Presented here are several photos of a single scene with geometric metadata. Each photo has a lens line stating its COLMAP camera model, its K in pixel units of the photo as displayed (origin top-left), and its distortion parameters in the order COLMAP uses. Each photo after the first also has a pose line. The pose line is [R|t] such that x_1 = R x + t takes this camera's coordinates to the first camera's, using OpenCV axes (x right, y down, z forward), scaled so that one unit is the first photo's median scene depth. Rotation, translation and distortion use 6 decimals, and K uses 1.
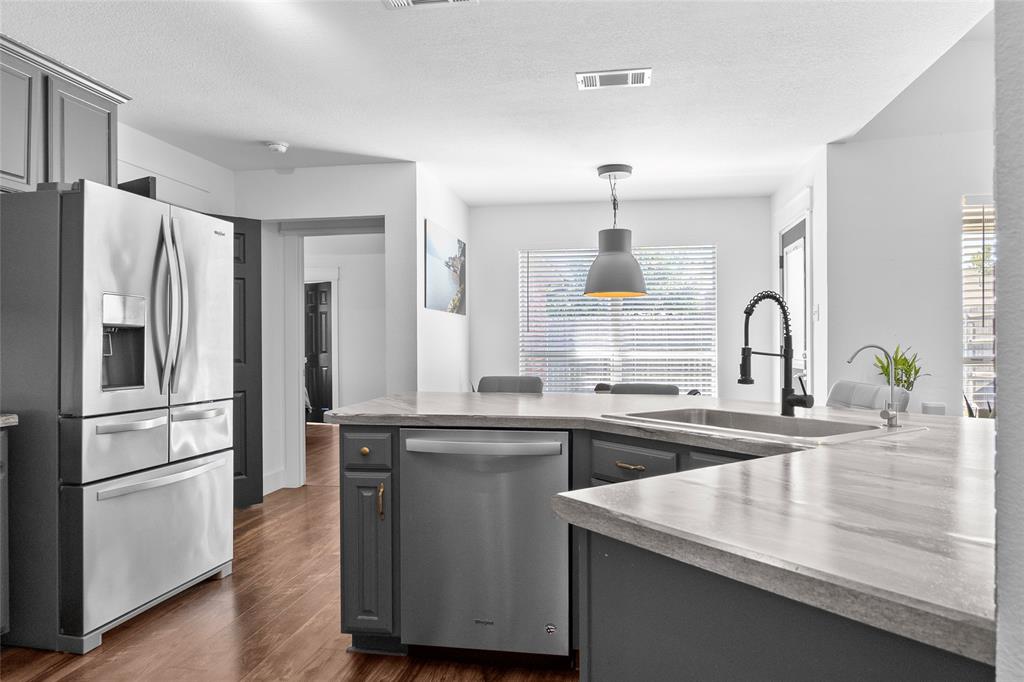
lens RADIAL K [[665.2, 0, 512.3], [0, 665.2, 341.9], [0, 0, 1]] dist [-0.010837, -0.000864]
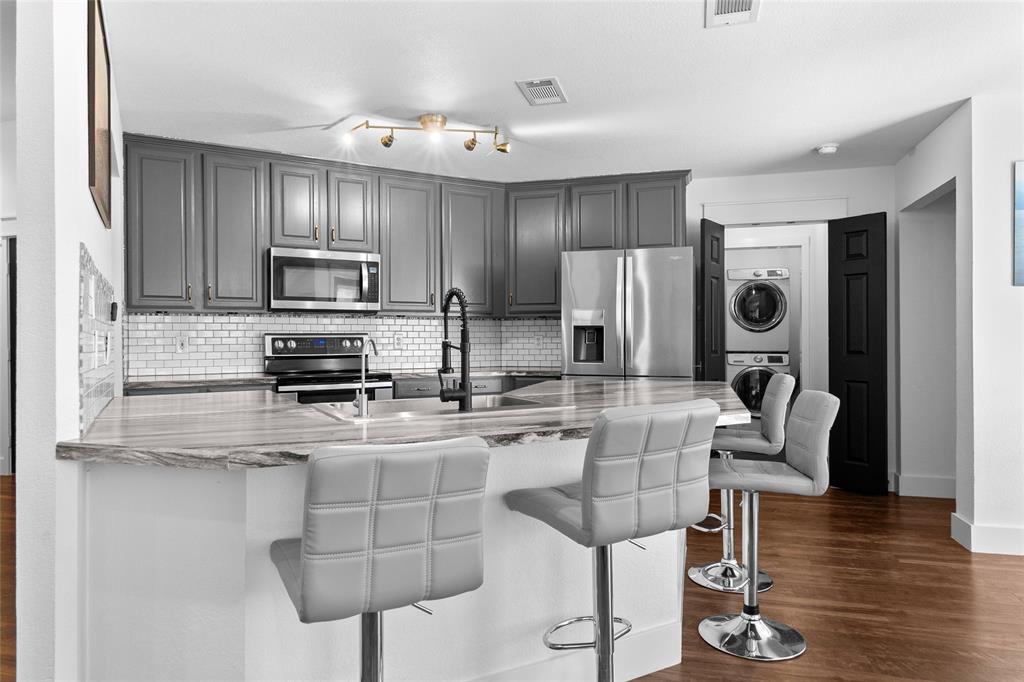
lens RADIAL K [[625.1, 0, 509.0], [0, 625.1, 338.5], [0, 0, 1]] dist [0.010749, -0.003287]
pose [[-0.121815, 0.003035, -0.992548, 0.525281], [0.004709, 0.999986, 0.002480, 0.001217], [0.992542, -0.004372, -0.121828, 0.466160]]
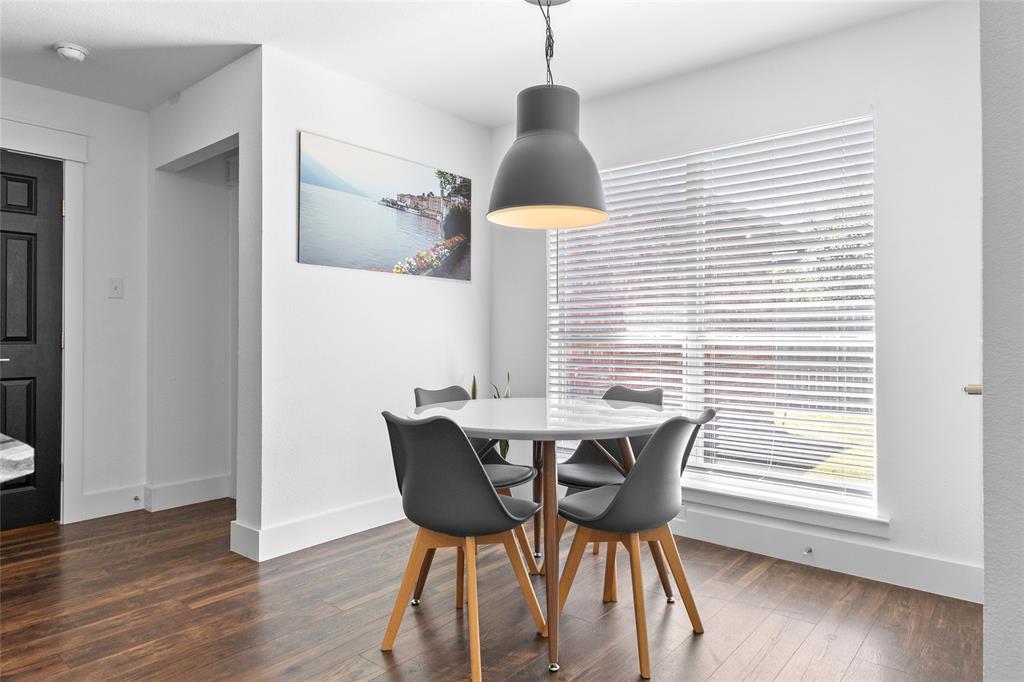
lens RADIAL K [[625.1, 0, 512.5], [0, 625.1, 325.7], [0, 0, 1]] dist [0.010749, -0.003287]
pose [[0.860748, -0.002400, -0.509025, 0.329474], [-0.002587, 0.999955, -0.009090, 0.015160], [0.509024, 0.009141, 0.860704, 0.485997]]
